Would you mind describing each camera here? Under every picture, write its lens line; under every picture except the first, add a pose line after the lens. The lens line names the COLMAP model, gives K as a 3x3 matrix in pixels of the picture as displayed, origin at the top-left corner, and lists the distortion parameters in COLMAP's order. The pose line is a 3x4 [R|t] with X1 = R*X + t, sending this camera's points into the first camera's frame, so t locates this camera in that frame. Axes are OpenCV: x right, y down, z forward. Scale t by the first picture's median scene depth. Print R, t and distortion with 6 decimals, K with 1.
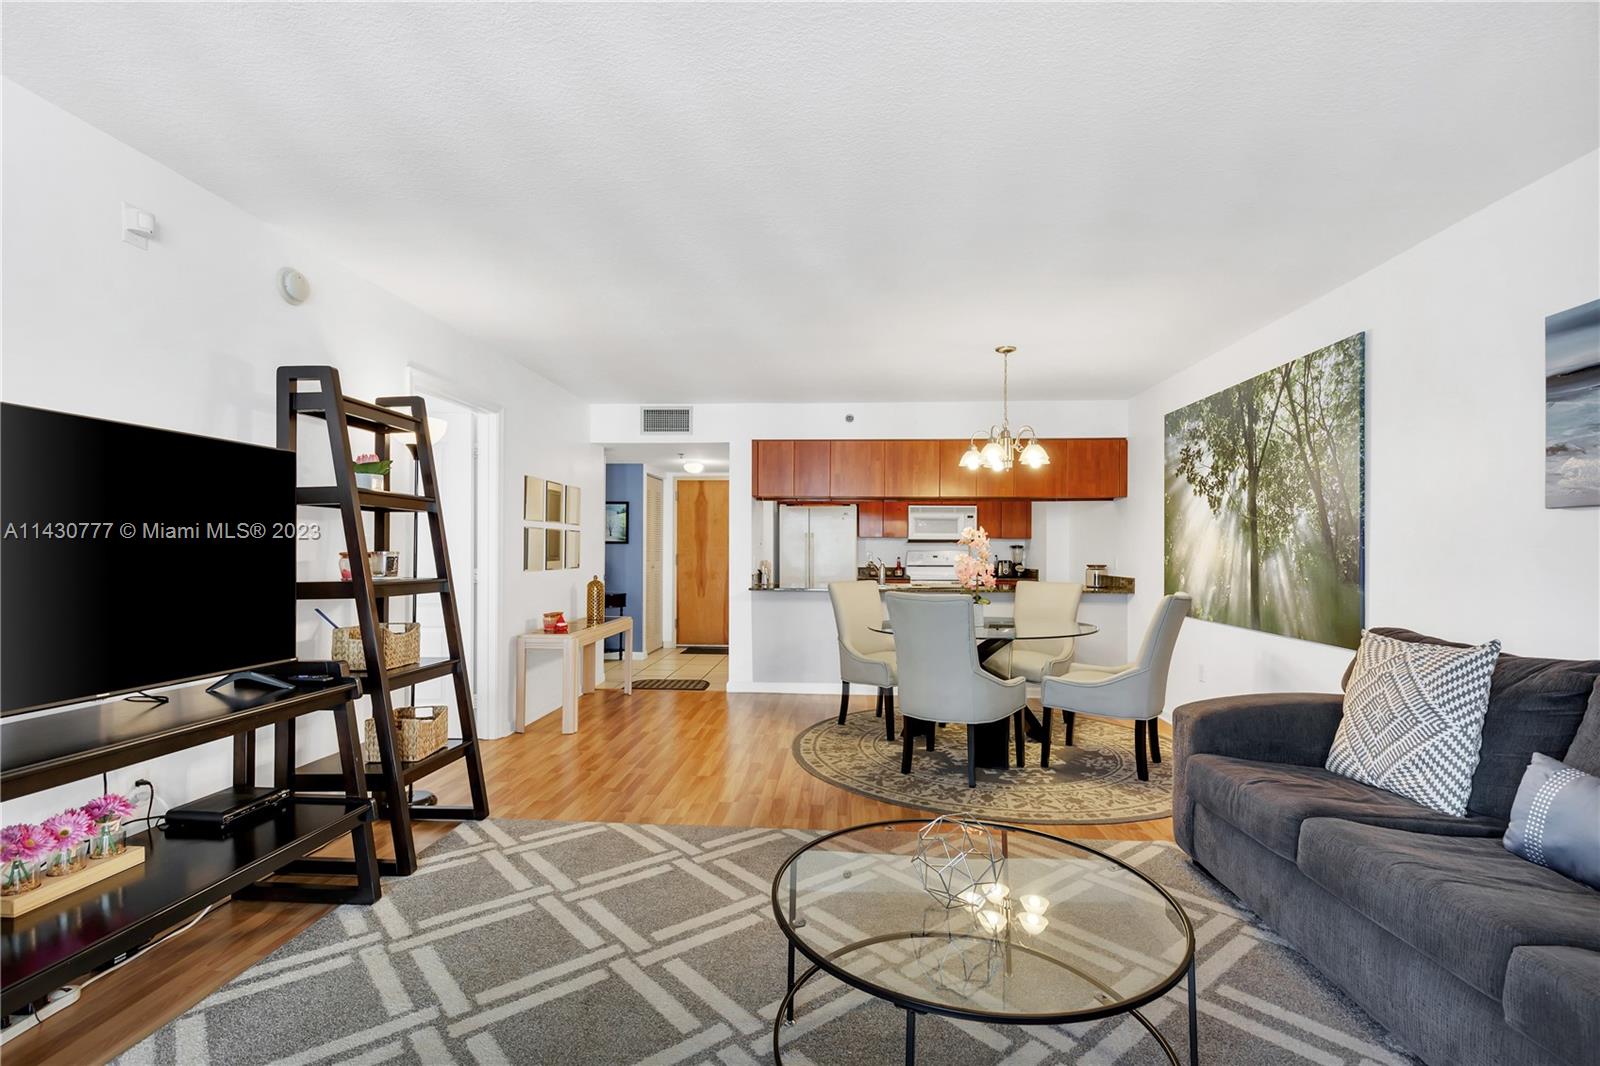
lens RADIAL K [[723.4, 0, 802.3], [0, 723.4, 539.5], [0, 0, 1]] dist [0.007570, -0.001950]
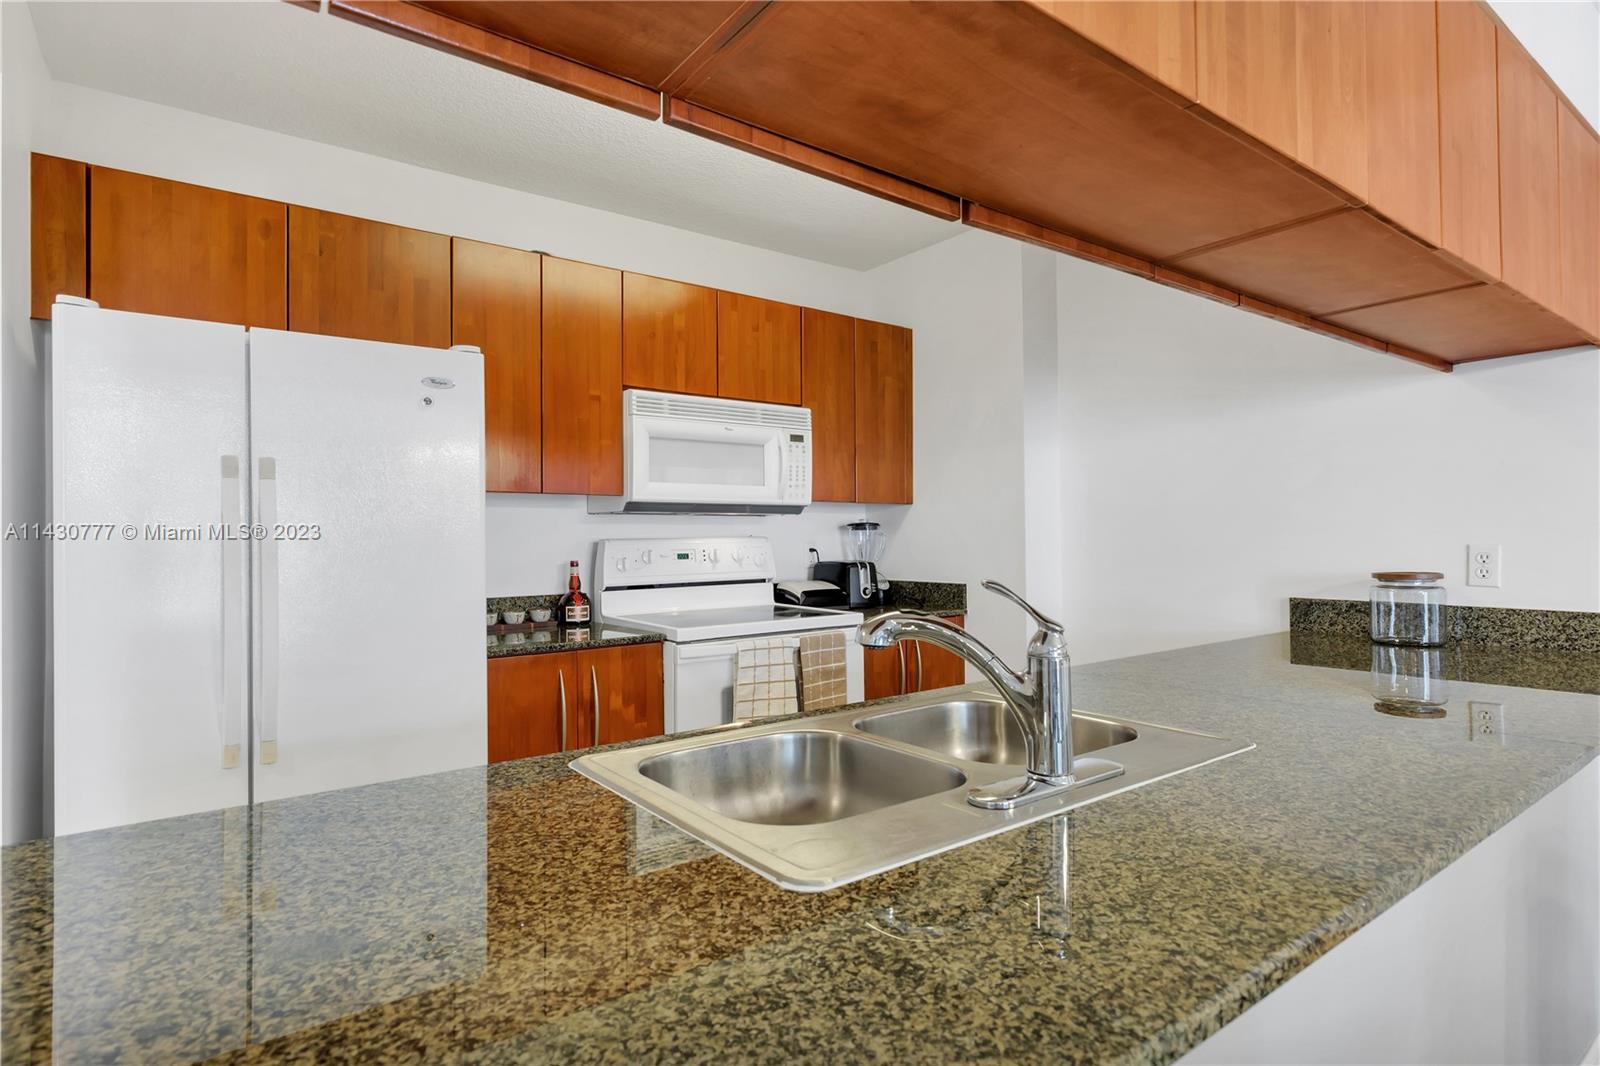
lens RADIAL K [[845.8, 0, 804.5], [0, 845.8, 527.1], [0, 0, 1]] dist [-0.003868, 0.001574]
pose [[0.757091, -0.004286, 0.653295, -0.053457], [0.004549, 0.999989, 0.001289, 0.020491], [-0.653293, 0.001996, 0.757102, 1.383864]]
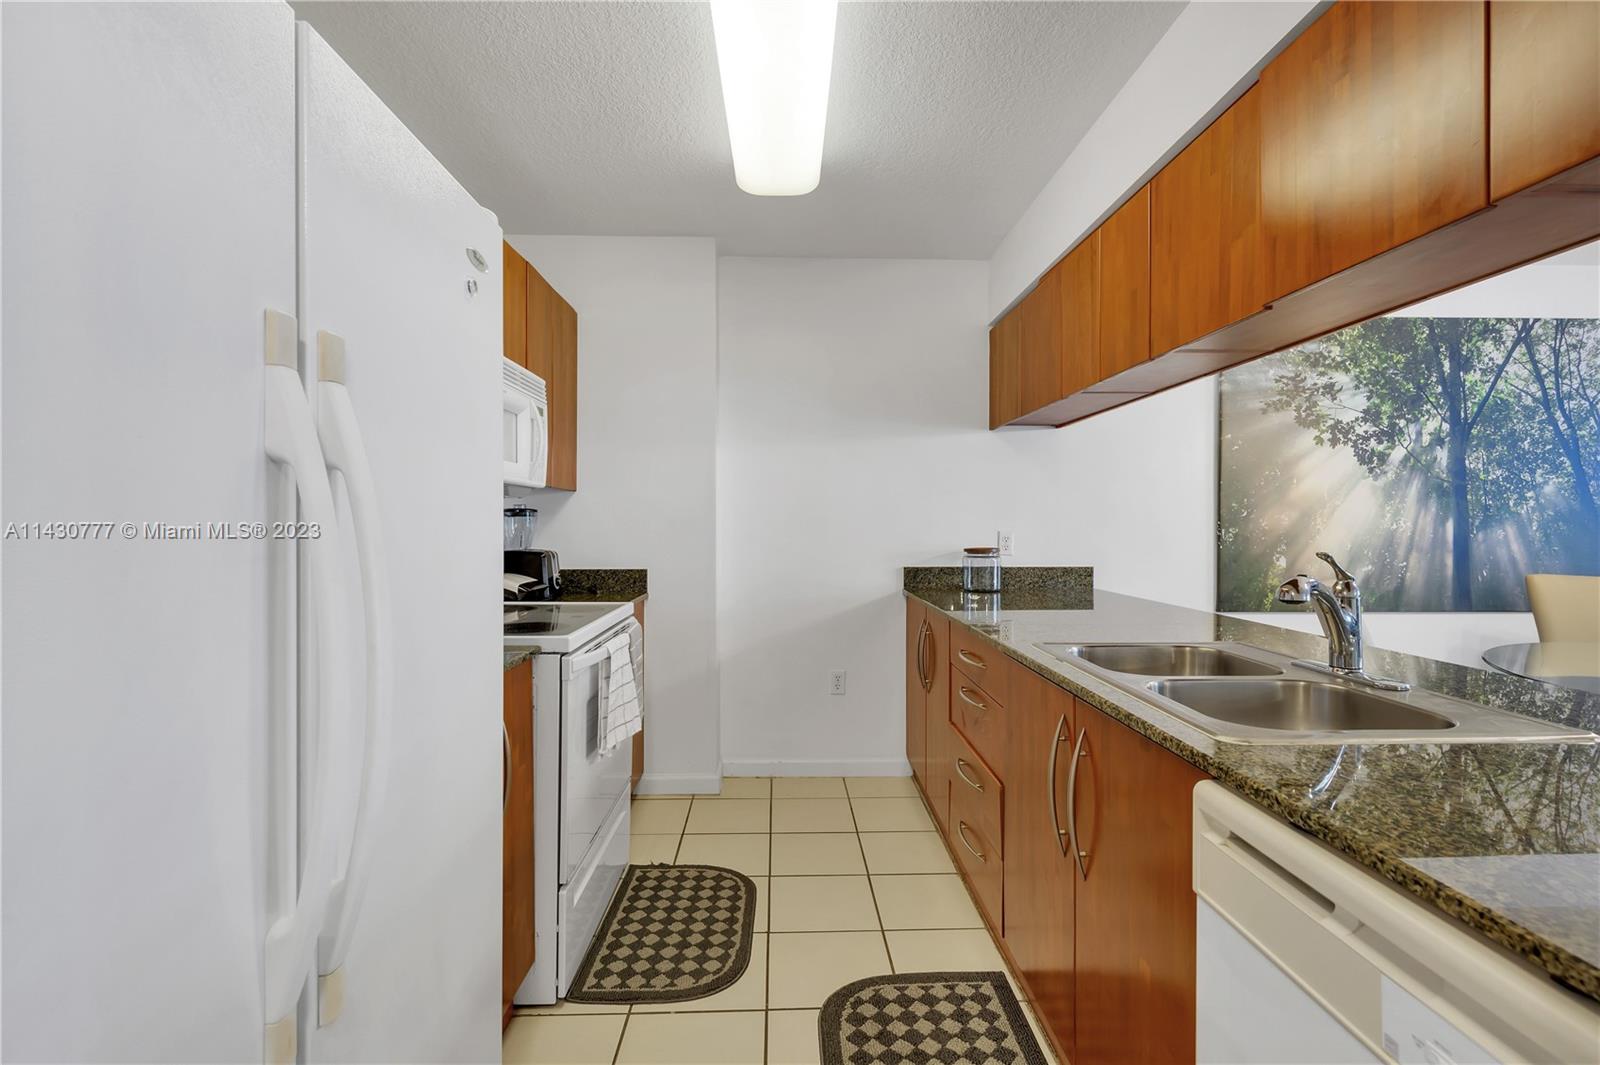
lens RADIAL K [[723.4, 0, 803.2], [0, 723.4, 524.1], [0, 0, 1]] dist [0.007570, -0.001950]
pose [[-0.093582, -0.006263, 0.995592, -0.160077], [-0.012355, 0.999911, 0.005129, 0.025321], [-0.995535, -0.011821, -0.093651, 1.826876]]
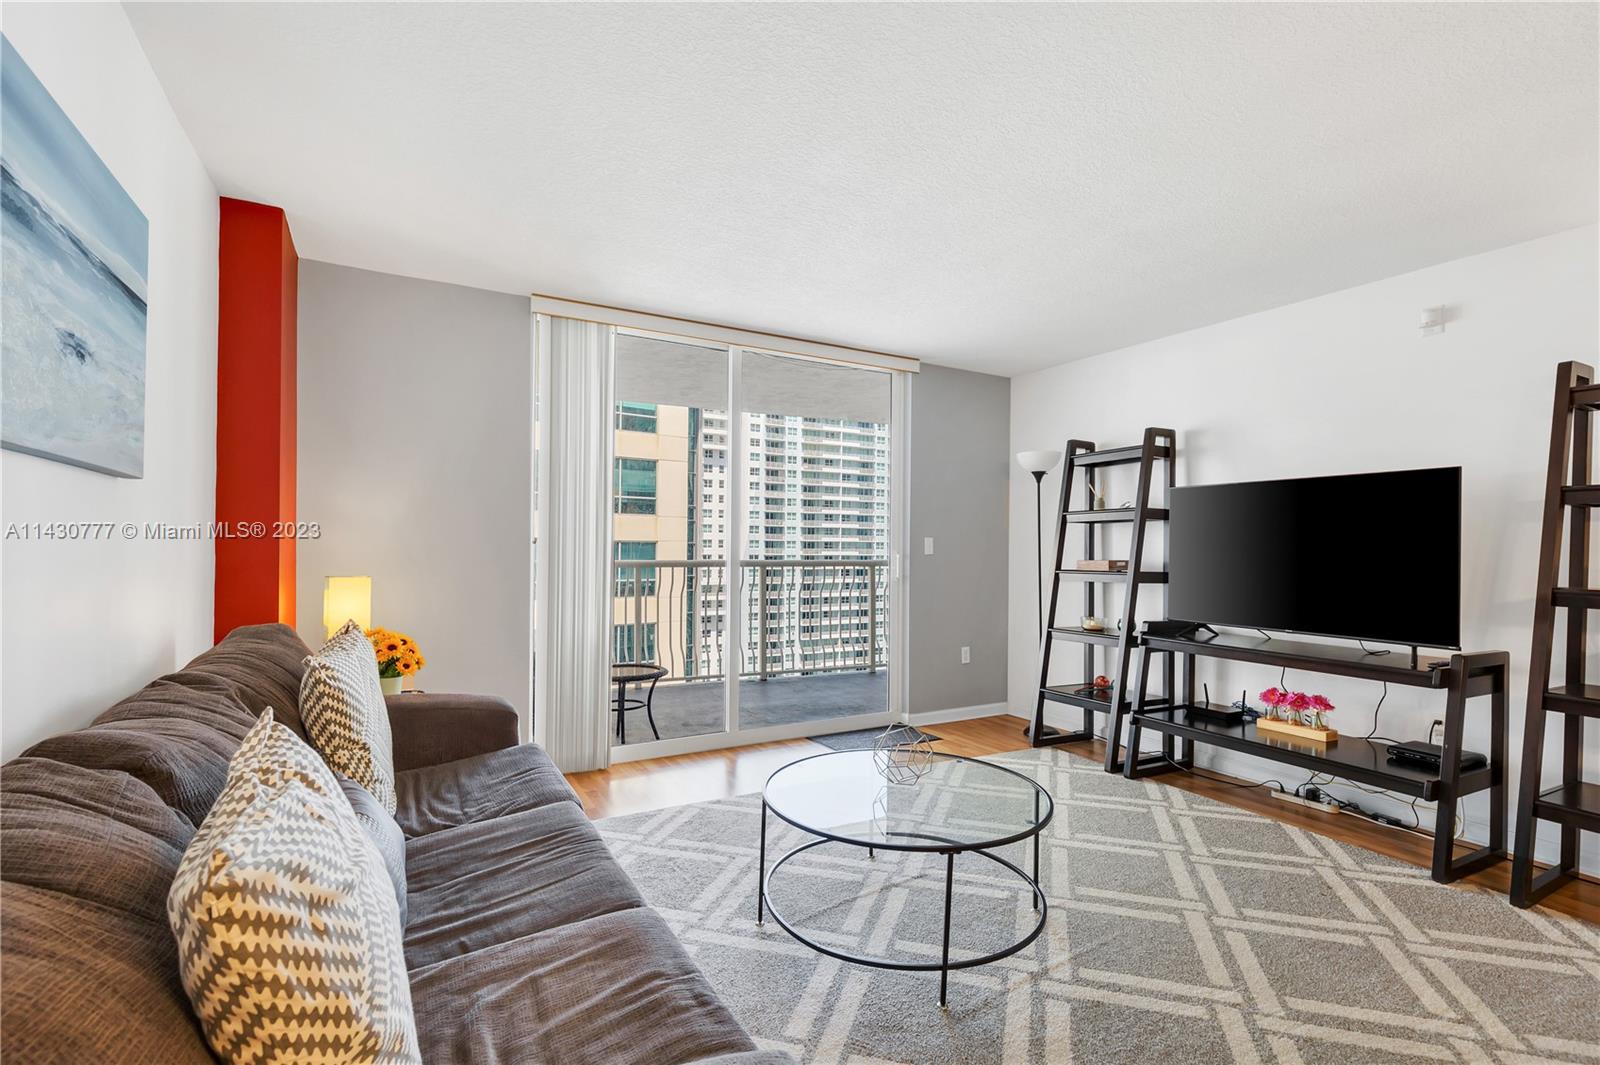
lens RADIAL K [[723.4, 0, 795.6], [0, 723.4, 546.6], [0, 0, 1]] dist [0.007570, -0.001950]
pose [[-0.840207, -0.013213, -0.542104, 0.471573], [-0.006652, 0.999879, -0.014061, 0.015366], [0.542225, -0.008208, -0.840193, 0.828529]]
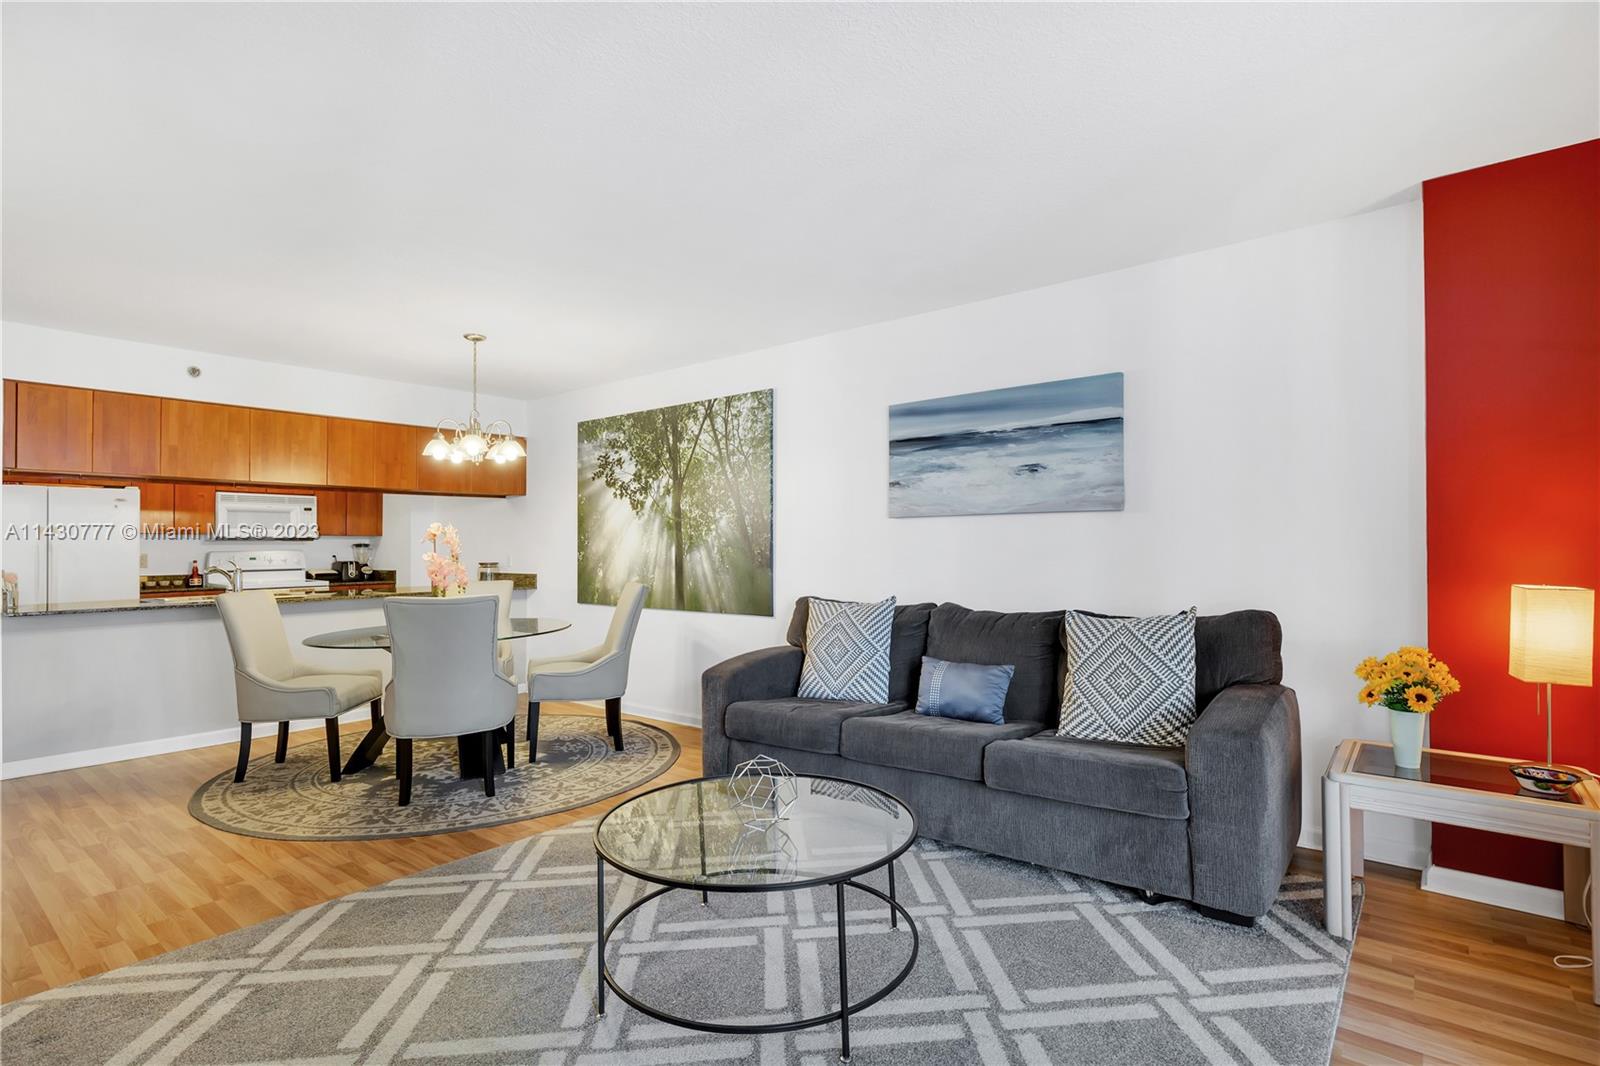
lens RADIAL K [[779.5, 0, 801.1], [0, 779.5, 531.6], [0, 0, 1]] dist [-0.002103, -0.001225]
pose [[0.577957, 0.006803, 0.816039, -0.328891], [-0.000229, 0.999967, -0.008174, 0.002082], [-0.816067, 0.004538, 0.577939, 0.066601]]
